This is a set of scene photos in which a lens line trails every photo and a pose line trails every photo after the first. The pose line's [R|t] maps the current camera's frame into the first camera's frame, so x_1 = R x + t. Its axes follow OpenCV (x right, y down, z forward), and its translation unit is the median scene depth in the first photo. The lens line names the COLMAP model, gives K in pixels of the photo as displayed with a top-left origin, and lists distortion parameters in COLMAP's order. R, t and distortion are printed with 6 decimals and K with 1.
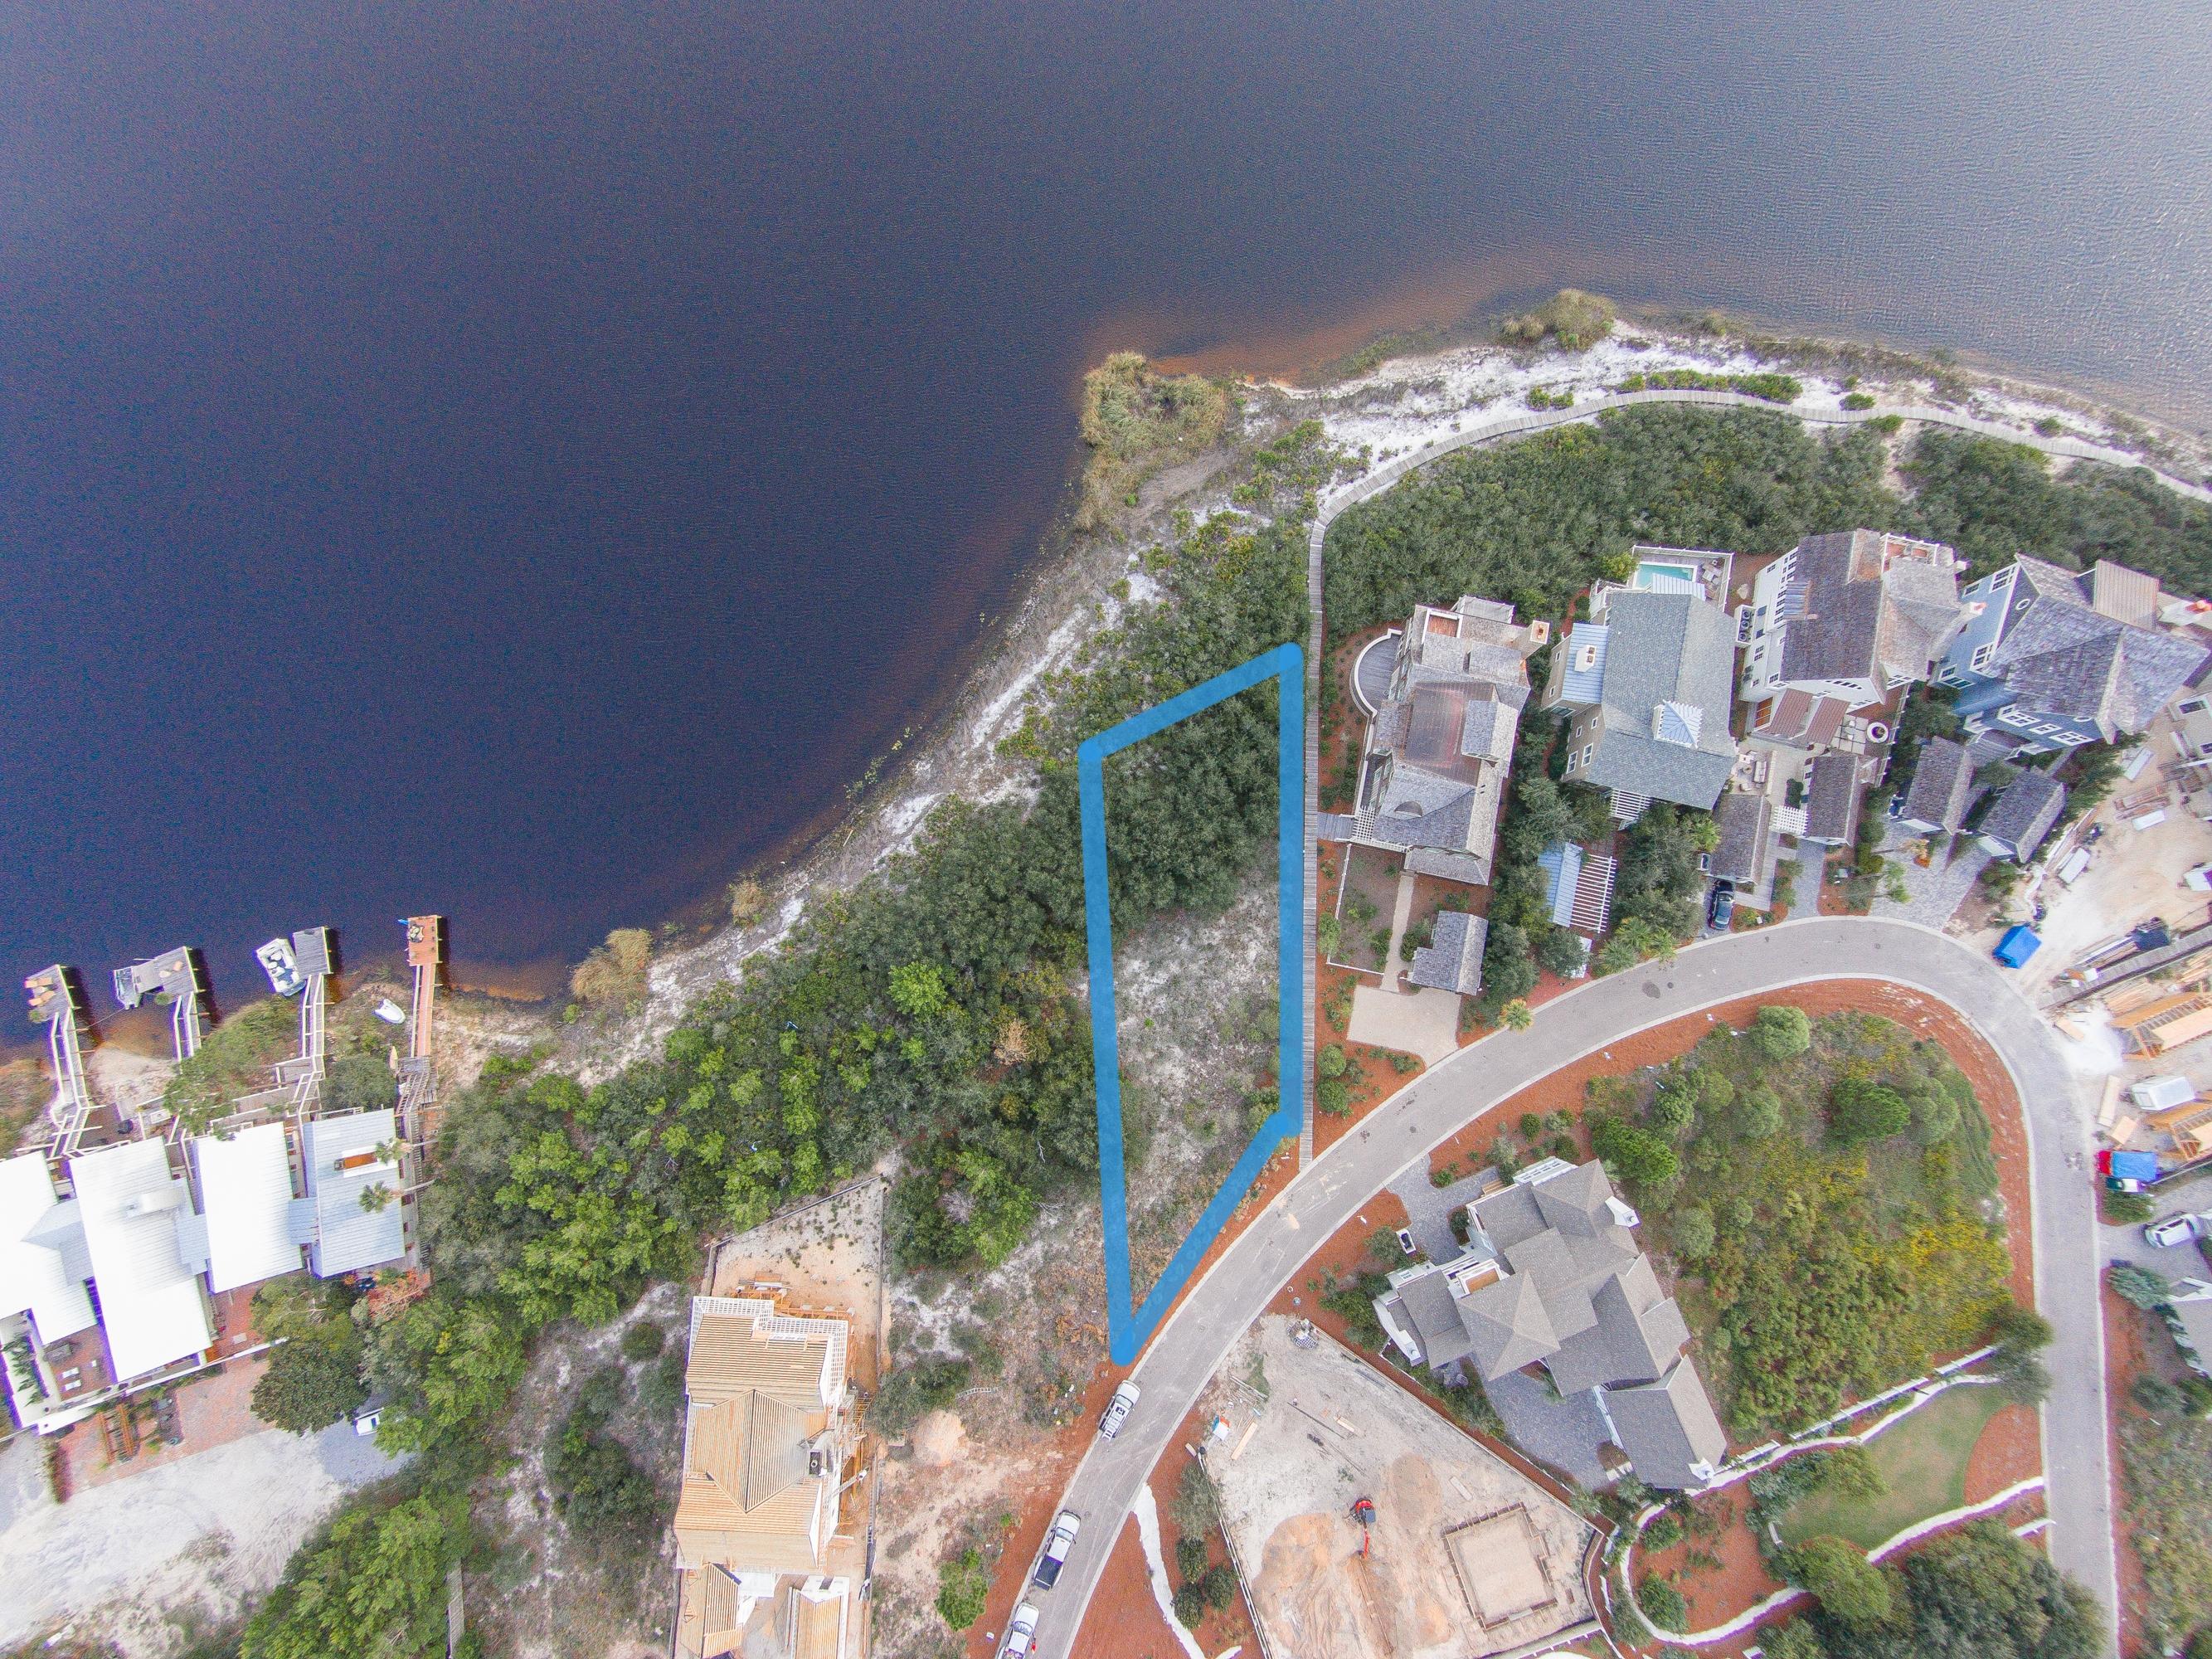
lens RADIAL K [[1056.5, 0, 1102.4], [0, 1056.5, 845.4], [0, 0, 1]] dist [-0.045609, 0.024716]
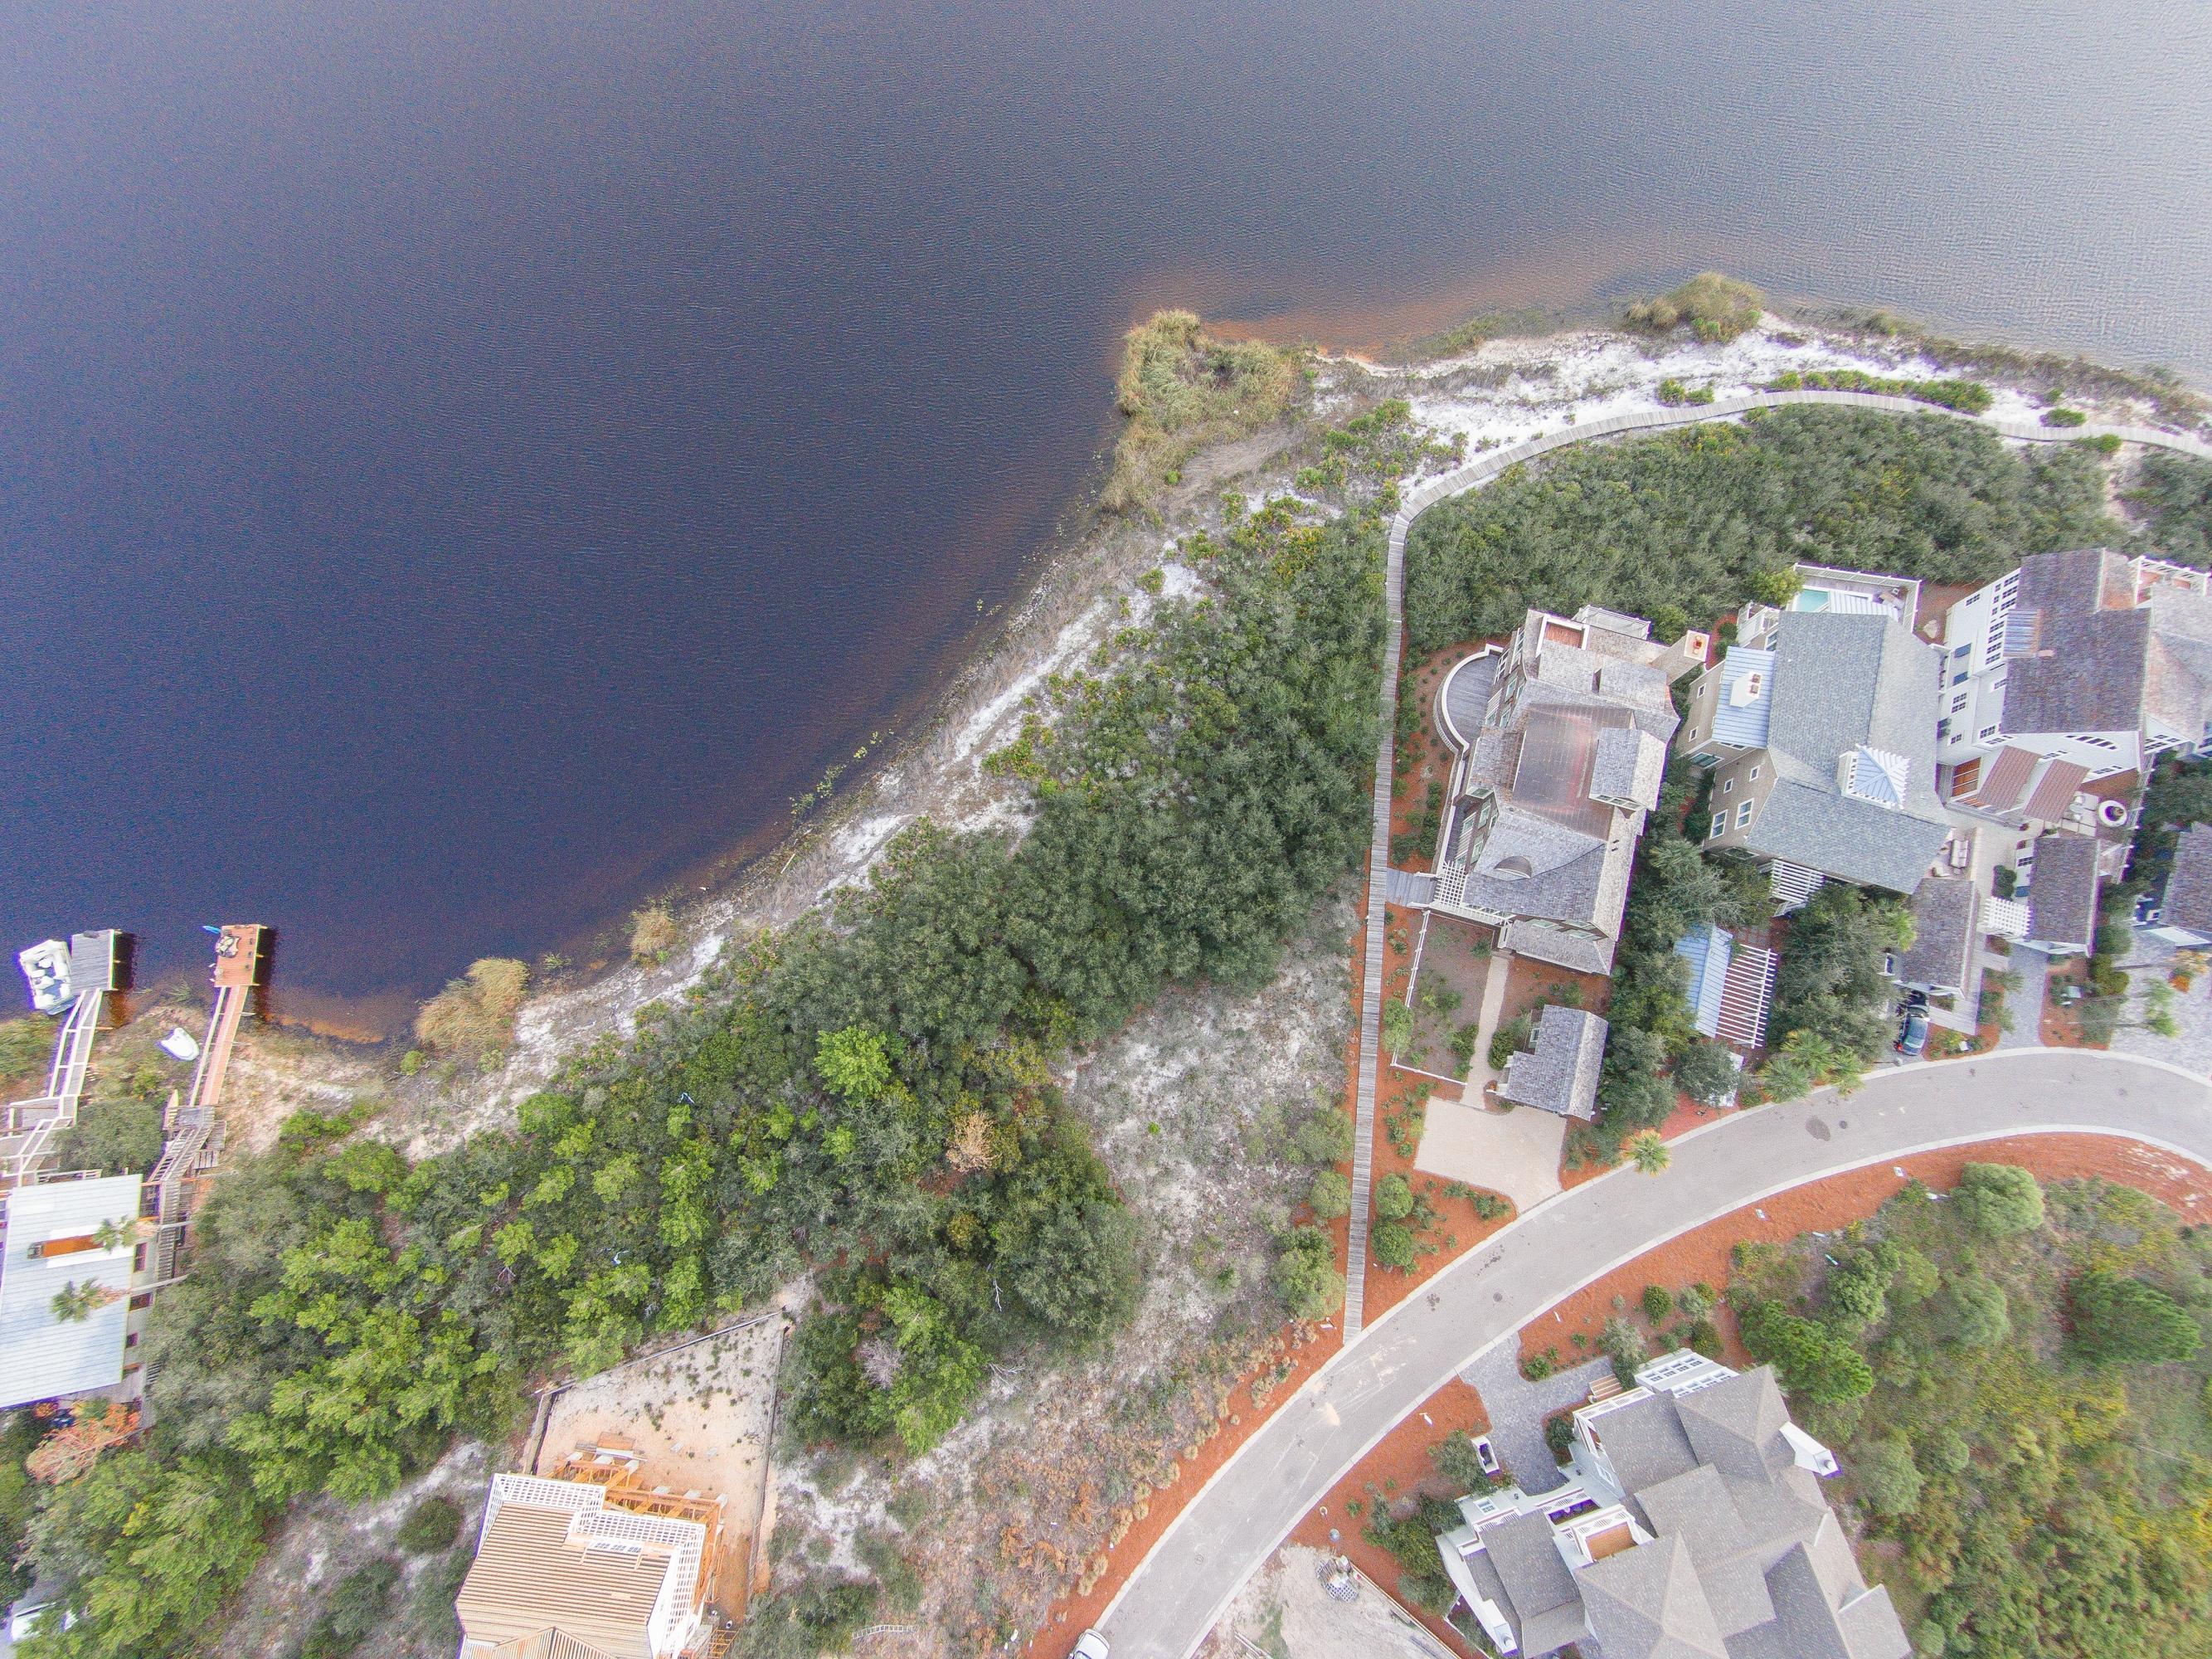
lens RADIAL K [[1056.5, 0, 1107.4], [0, 1056.5, 848.3], [0, 0, 1]] dist [-0.045609, 0.024716]
pose [[0.997710, 0.066954, -0.009588, 0.004789], [-0.067501, 0.994635, -0.078383, 0.030136], [0.004288, 0.078851, 0.996877, 0.234063]]
